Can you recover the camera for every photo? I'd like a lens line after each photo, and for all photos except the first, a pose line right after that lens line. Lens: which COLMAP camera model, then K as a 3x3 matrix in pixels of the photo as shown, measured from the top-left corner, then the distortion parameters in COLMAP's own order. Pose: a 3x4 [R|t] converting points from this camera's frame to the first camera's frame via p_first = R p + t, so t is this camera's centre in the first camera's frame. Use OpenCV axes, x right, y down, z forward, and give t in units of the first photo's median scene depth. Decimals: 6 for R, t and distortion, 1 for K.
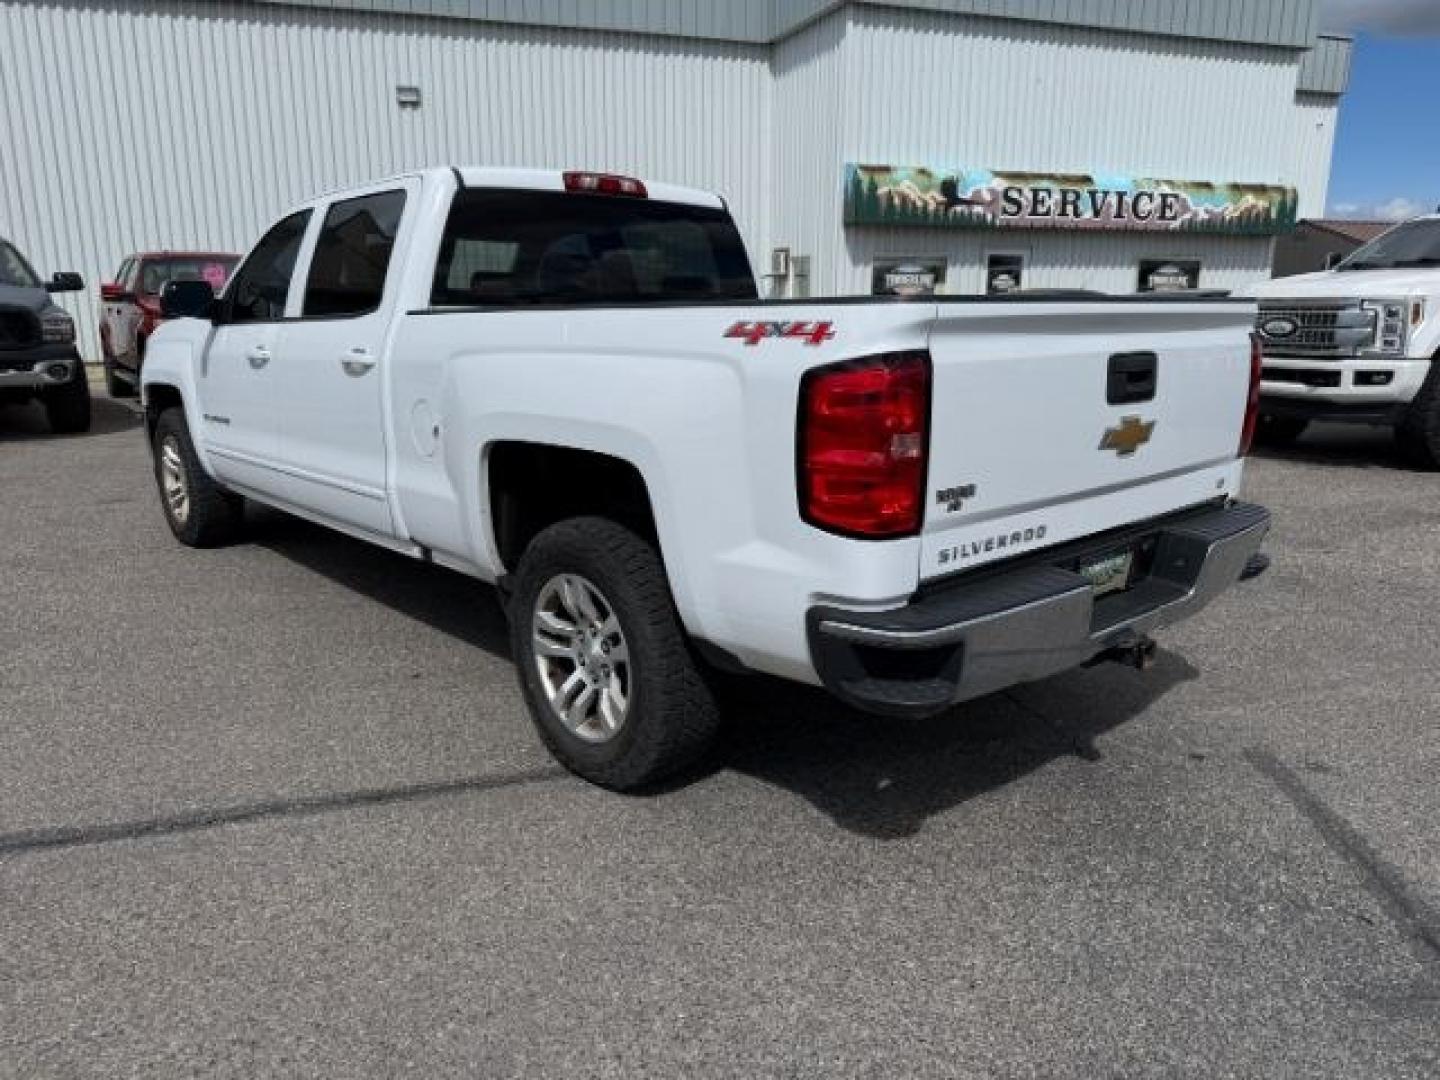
lens RADIAL K [[1064.1, 0, 720.0], [0, 1064.1, 540.0], [0, 0, 1]] dist [0.007000, -0.002869]
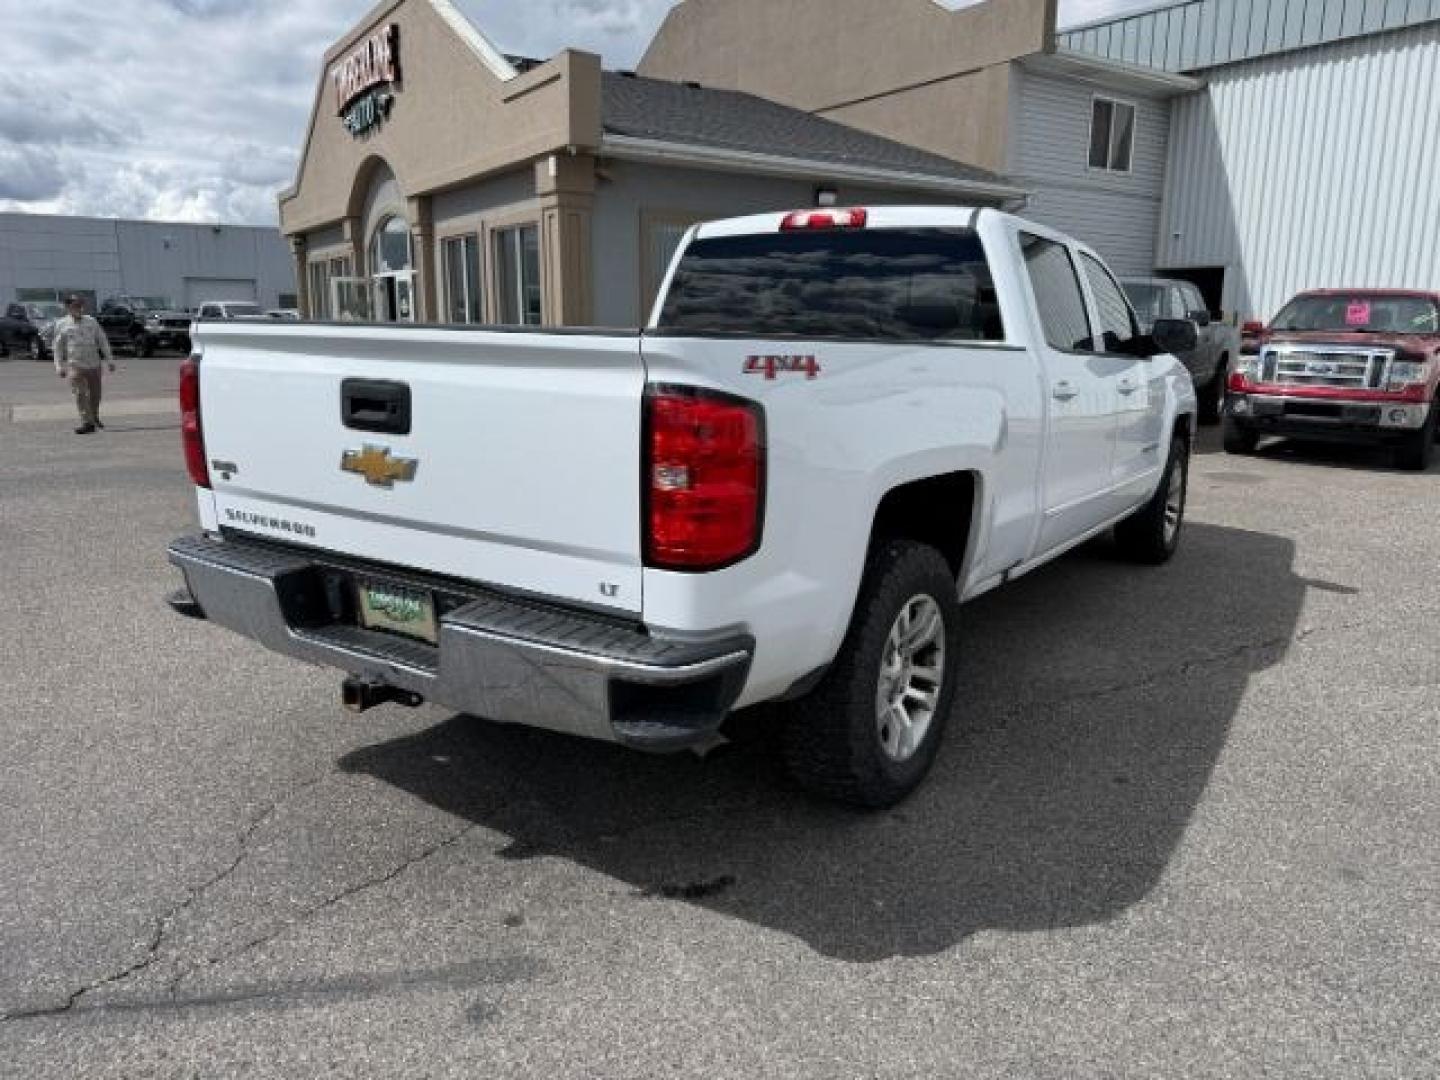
lens RADIAL K [[1067.8, 0, 724.3], [0, 1067.8, 548.5], [0, 0, 1]] dist [0.029062, -0.064594]
pose [[0.217265, 0.204019, -0.954554, 0.352388], [-0.233283, 0.960428, 0.152177, -0.062741], [0.947827, 0.189618, 0.256261, 0.271321]]
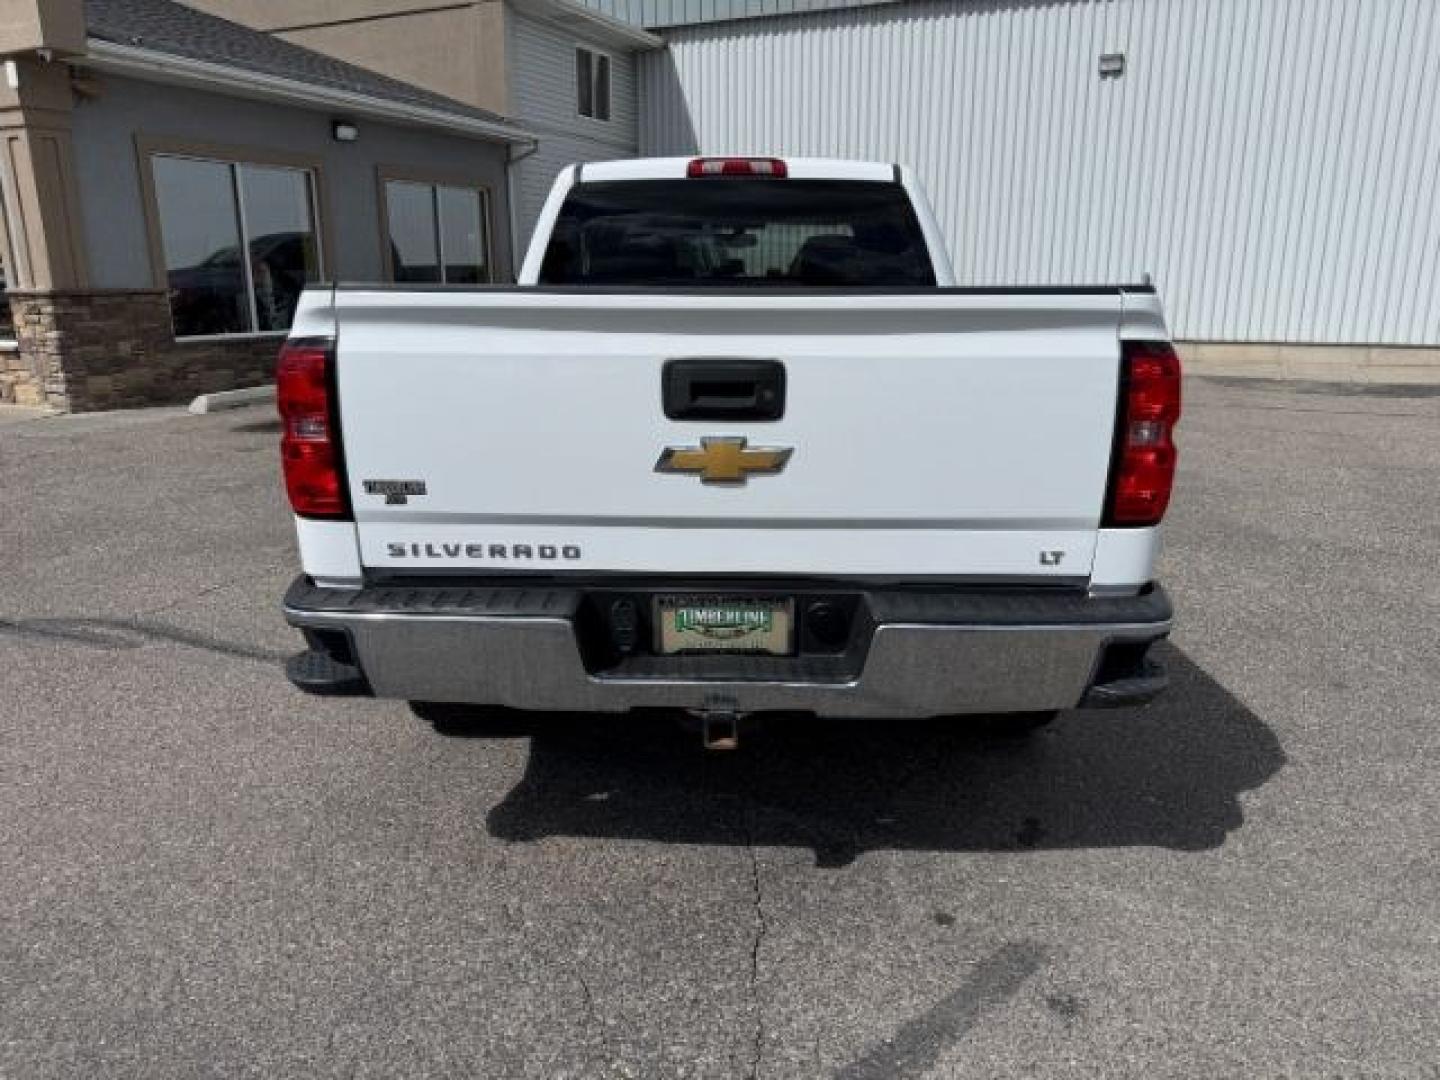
lens RADIAL K [[1062.3, 0, 714.5], [0, 1062.3, 549.0], [0, 0, 1]] dist [0.016426, -0.016785]
pose [[0.710047, 0.177725, -0.681357, 0.239310], [-0.158504, 0.983132, 0.091262, -0.026801], [0.686083, 0.043197, 0.726240, 0.105323]]
